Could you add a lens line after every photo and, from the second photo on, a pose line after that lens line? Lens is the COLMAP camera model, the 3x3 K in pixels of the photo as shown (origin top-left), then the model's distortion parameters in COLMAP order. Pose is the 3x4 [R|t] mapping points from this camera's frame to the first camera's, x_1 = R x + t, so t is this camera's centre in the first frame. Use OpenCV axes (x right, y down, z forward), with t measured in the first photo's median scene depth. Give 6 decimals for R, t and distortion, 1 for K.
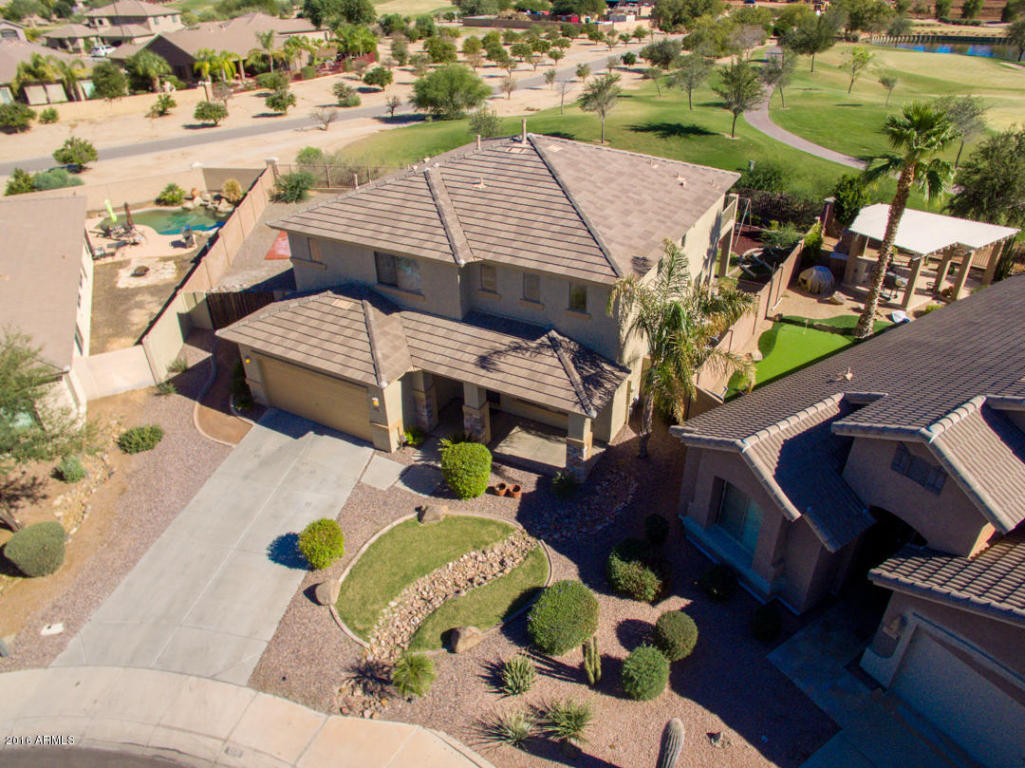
lens RADIAL K [[701.7, 0, 528.8], [0, 701.7, 380.2], [0, 0, 1]] dist [-0.121184, 0.093136]
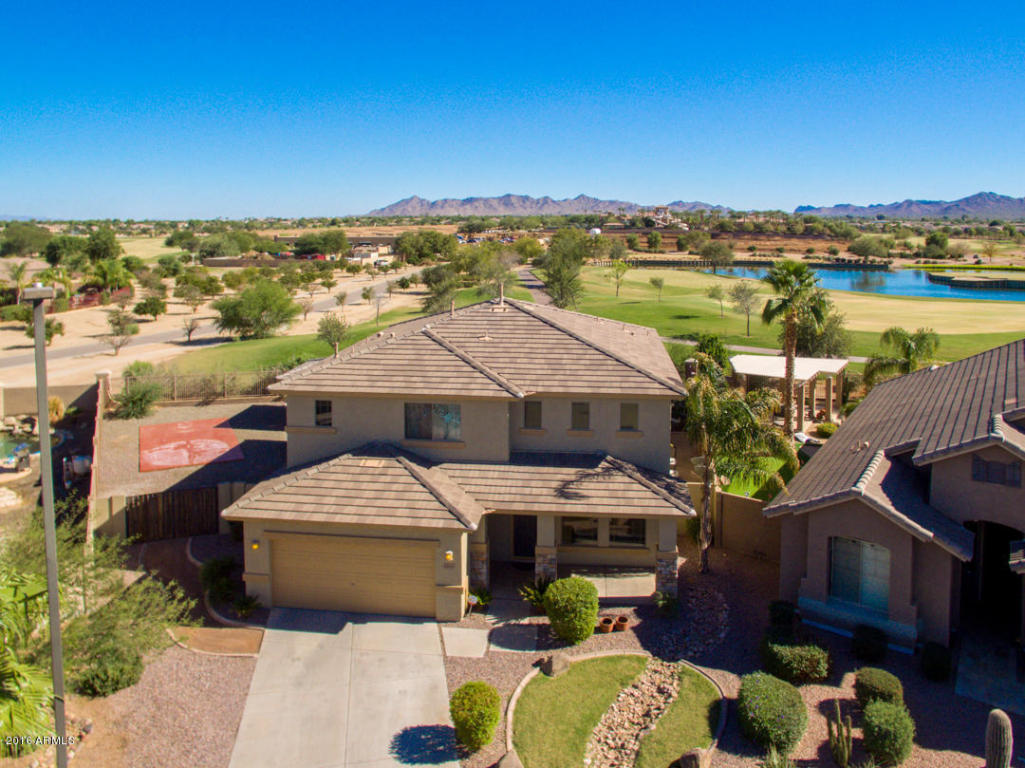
lens RADIAL K [[737.7, 0, 515.0], [0, 737.7, 240.9], [0, 0, 1]] dist [-0.068311, 0.004764]
pose [[0.929060, -0.011632, 0.369747, -0.412480], [0.194743, 0.865175, -0.462112, 0.110628], [-0.314520, 0.501335, 0.806065, 0.008384]]
